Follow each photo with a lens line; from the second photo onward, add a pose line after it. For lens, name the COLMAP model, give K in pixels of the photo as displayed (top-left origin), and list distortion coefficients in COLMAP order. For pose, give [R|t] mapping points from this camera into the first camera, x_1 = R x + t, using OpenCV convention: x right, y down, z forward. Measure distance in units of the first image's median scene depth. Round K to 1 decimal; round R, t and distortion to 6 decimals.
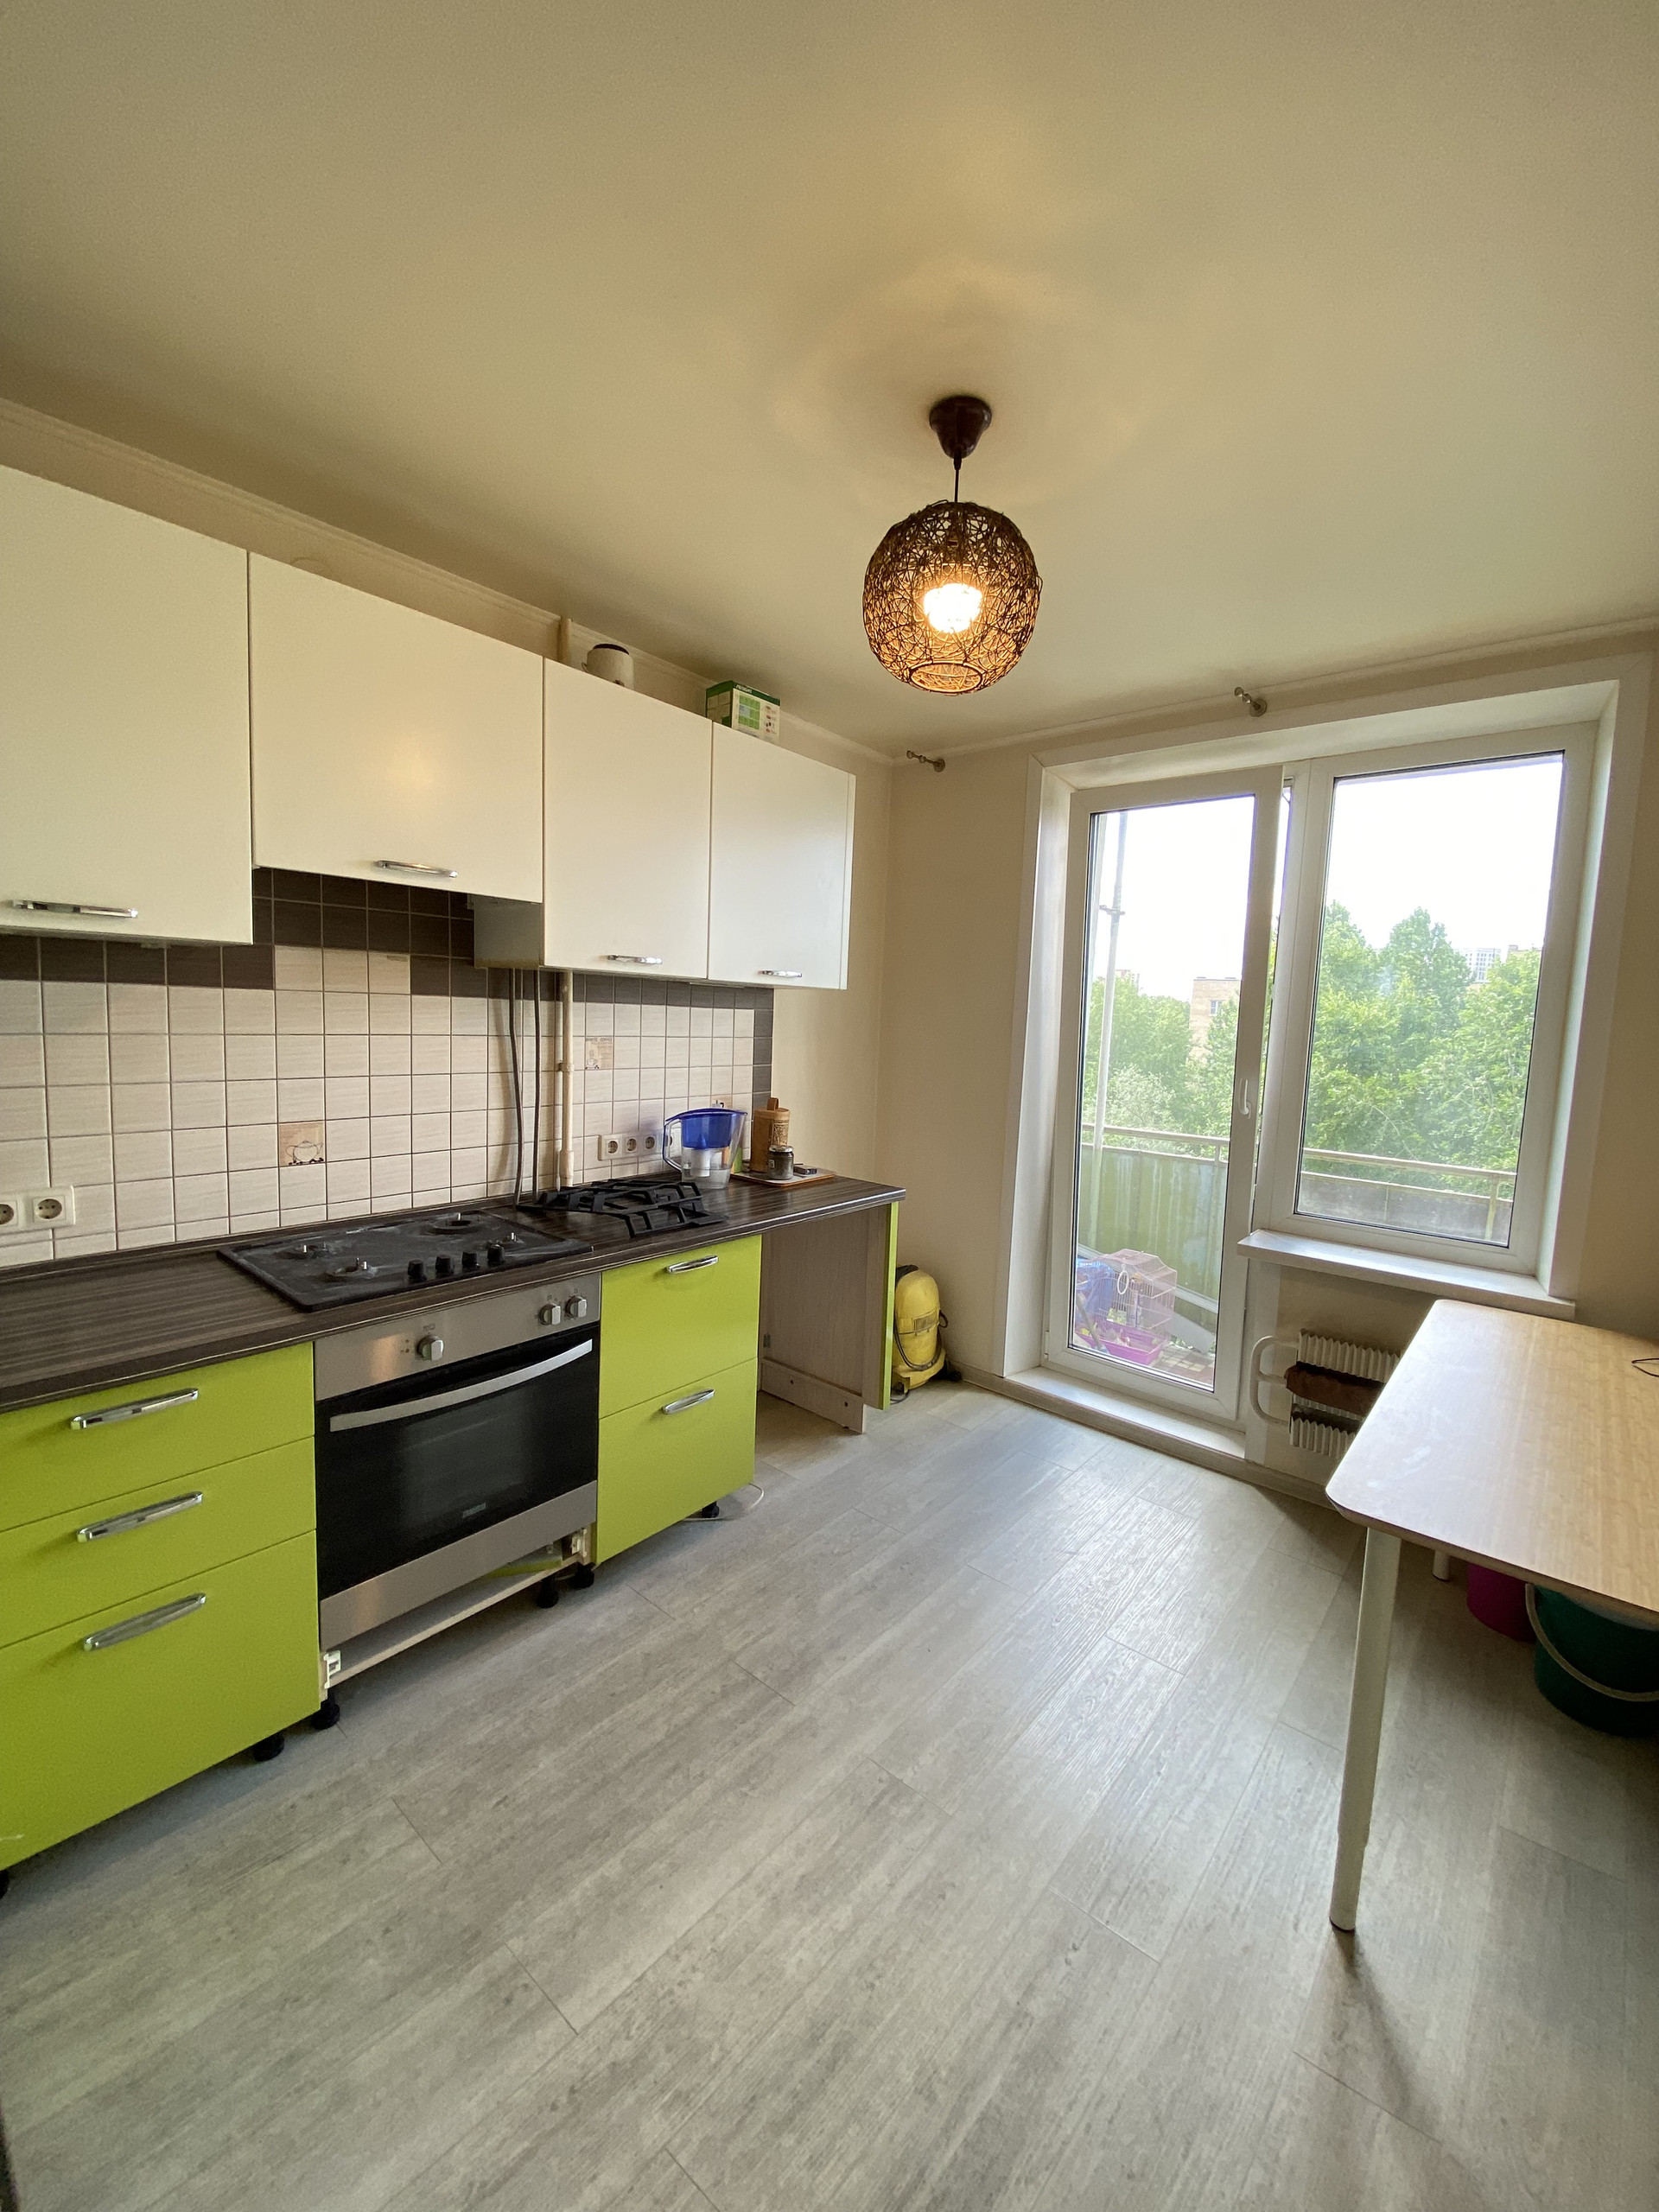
lens RADIAL K [[897.0, 0, 826.5], [0, 897.0, 1094.8], [0, 0, 1]] dist [0.000749, -0.004567]
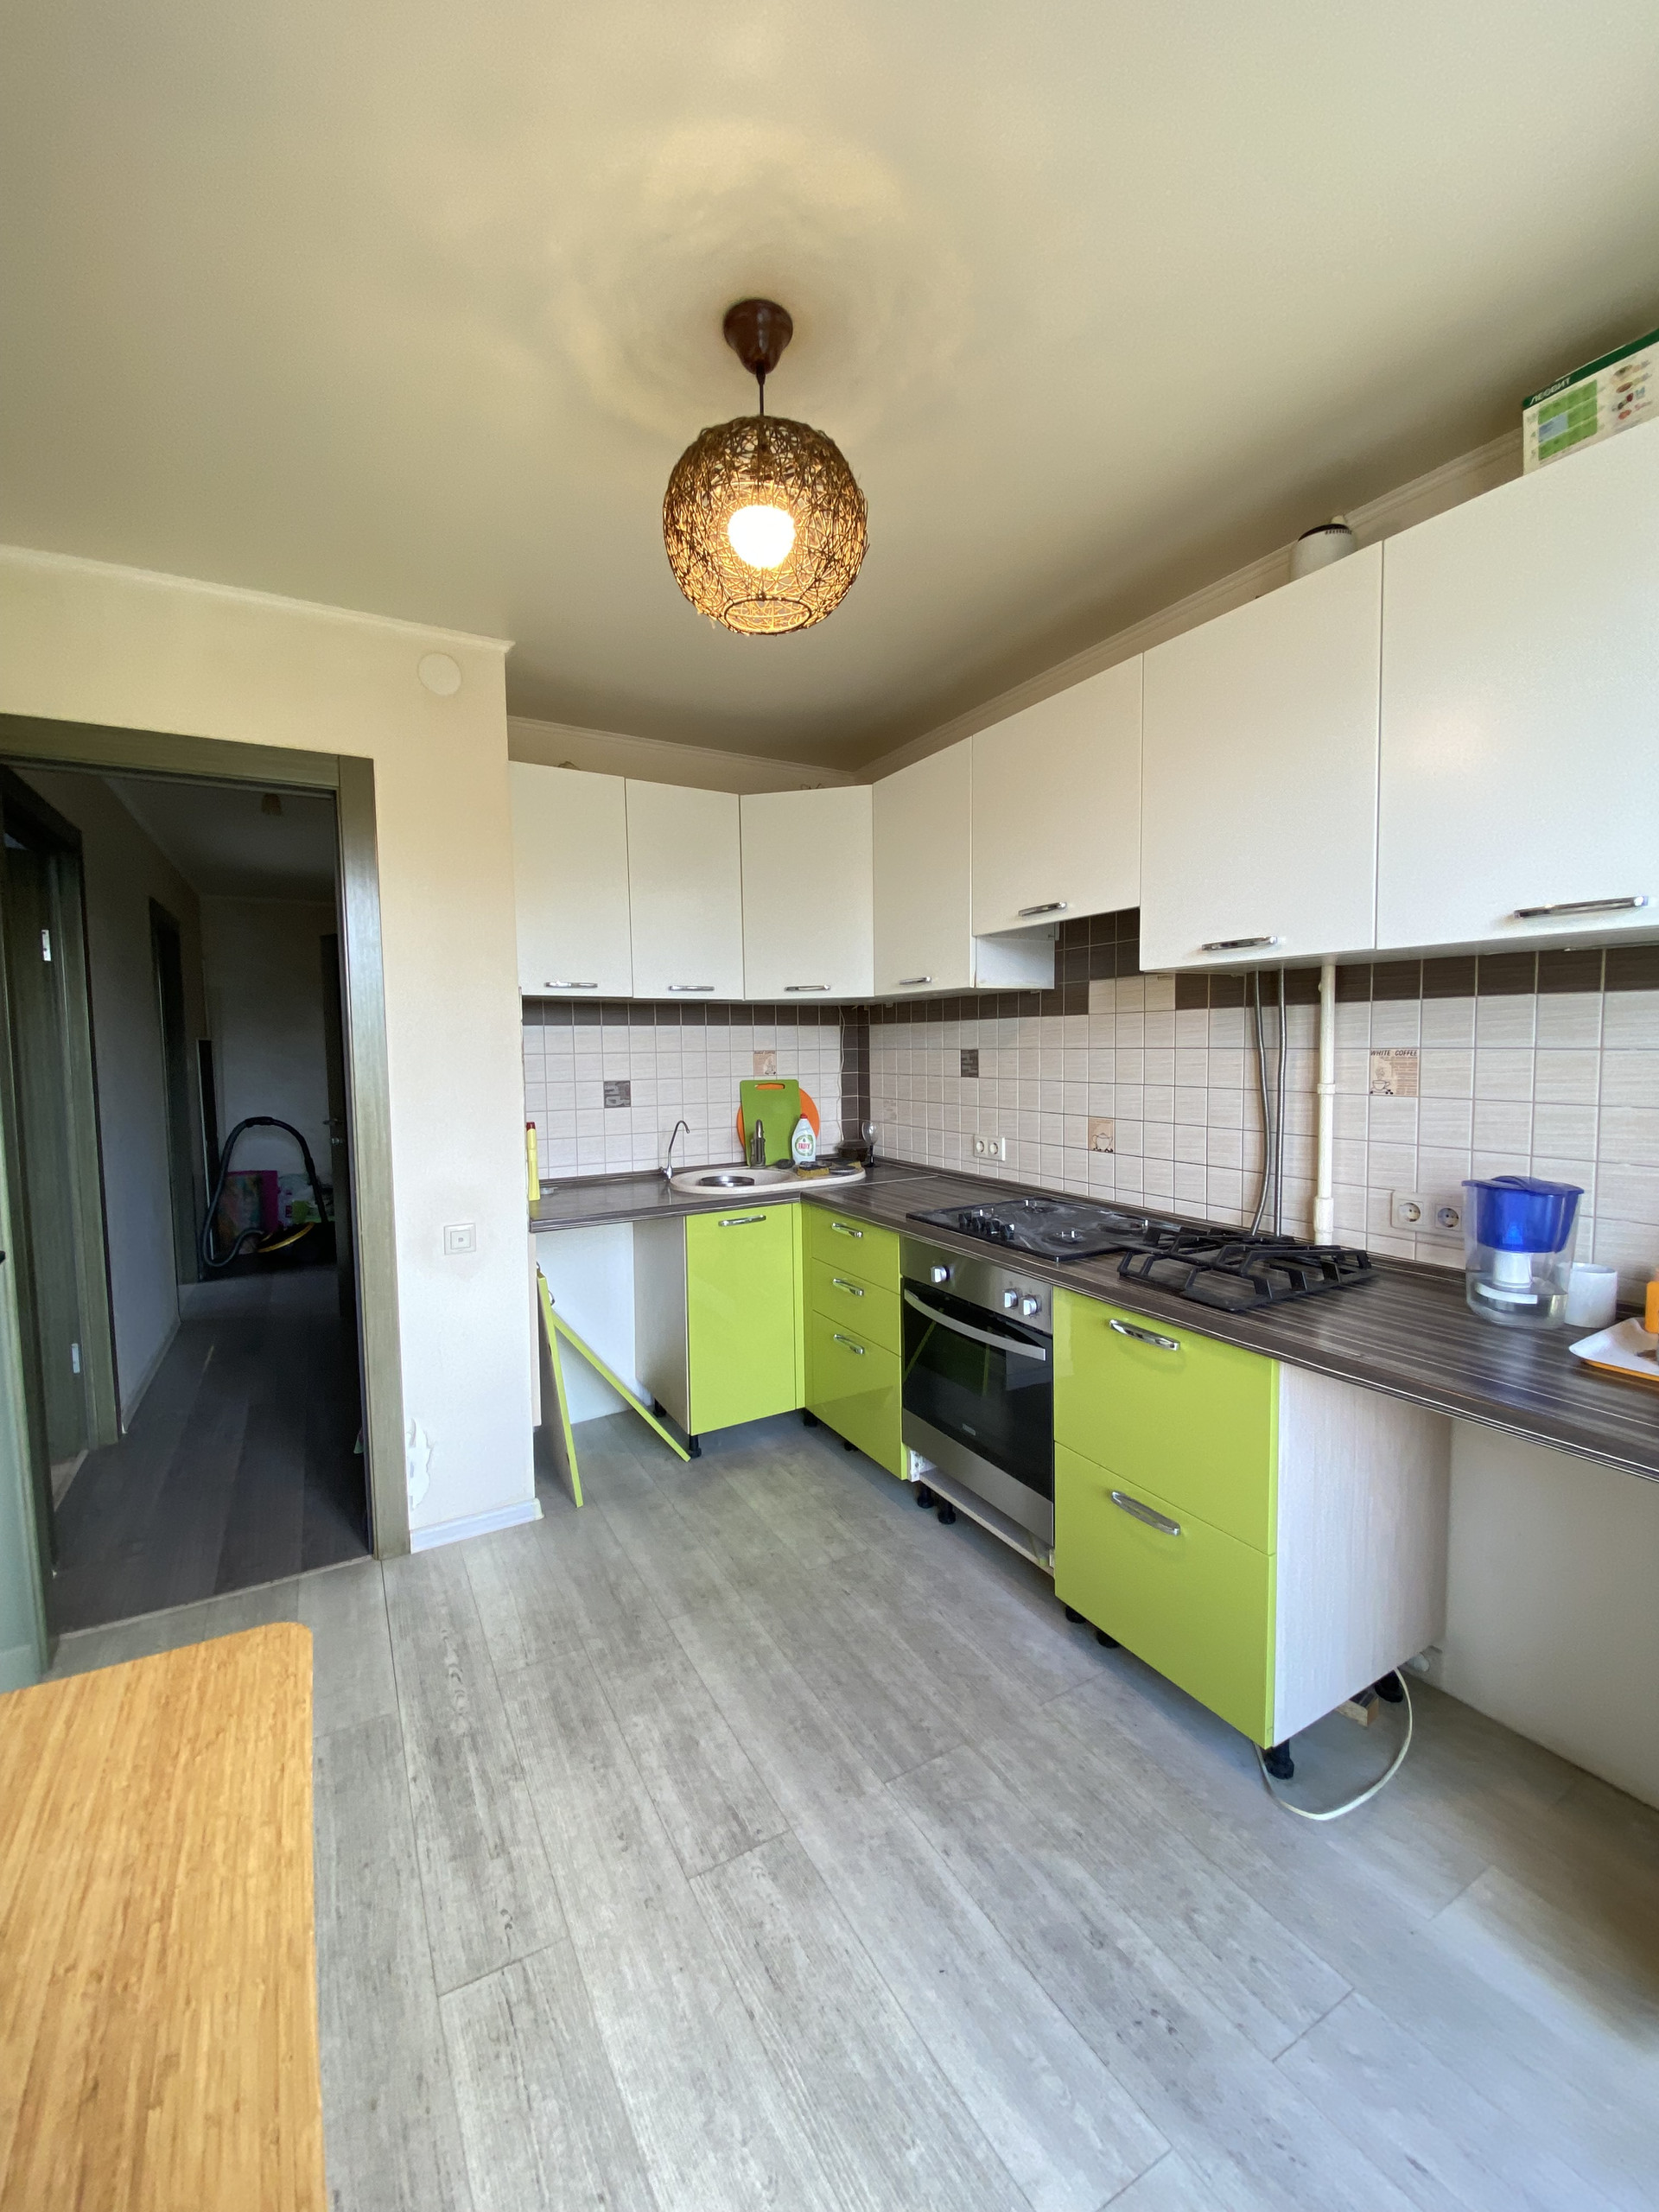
lens RADIAL K [[897.0, 0, 833.9], [0, 897.0, 1099.9], [0, 0, 1]] dist [0.000749, -0.004567]
pose [[-0.331098, 0.029161, -0.943146, 0.806056], [-0.089049, 0.994096, 0.061998, -0.043220], [0.939385, 0.104514, -0.326547, 1.182240]]
